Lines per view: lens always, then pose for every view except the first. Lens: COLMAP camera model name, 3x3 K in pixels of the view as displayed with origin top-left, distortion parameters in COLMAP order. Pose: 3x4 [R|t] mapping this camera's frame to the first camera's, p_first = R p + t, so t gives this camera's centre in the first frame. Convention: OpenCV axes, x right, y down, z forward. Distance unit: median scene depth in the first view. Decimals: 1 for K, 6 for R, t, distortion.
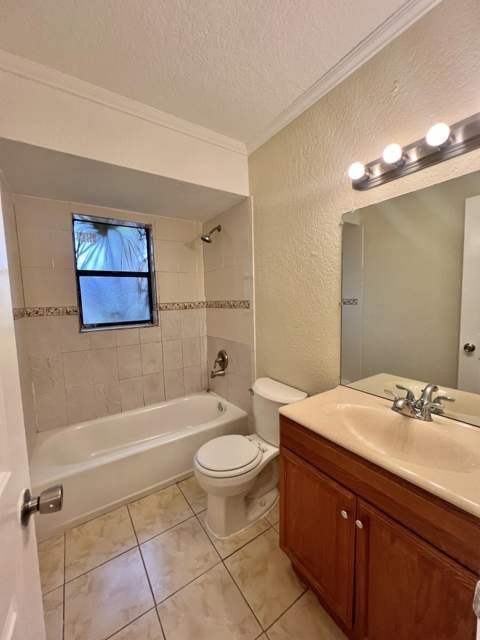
lens RADIAL K [[255.3, 0, 240.0], [0, 255.3, 320.0], [0, 0, 1]] dist [-0.000917, -0.000016]
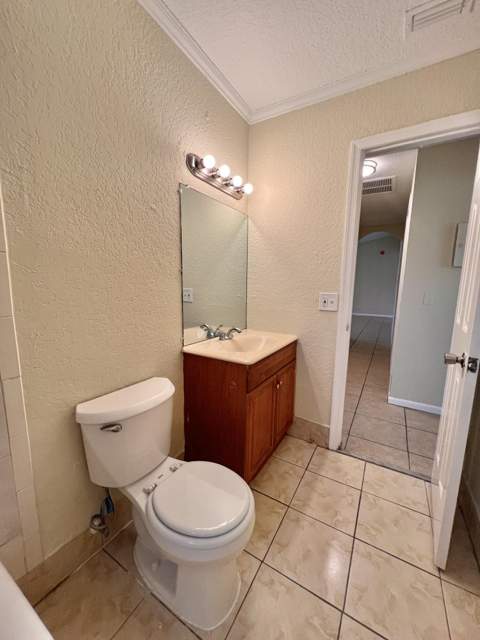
lens RADIAL K [[255.3, 0, 240.0], [0, 255.3, 320.0], [0, 0, 1]] dist [-0.000917, -0.000016]
pose [[-0.429038, -0.116943, 0.895684, -0.692042], [0.075338, 0.983497, 0.164495, -0.015174], [-0.900139, 0.138054, -0.413148, 1.265844]]
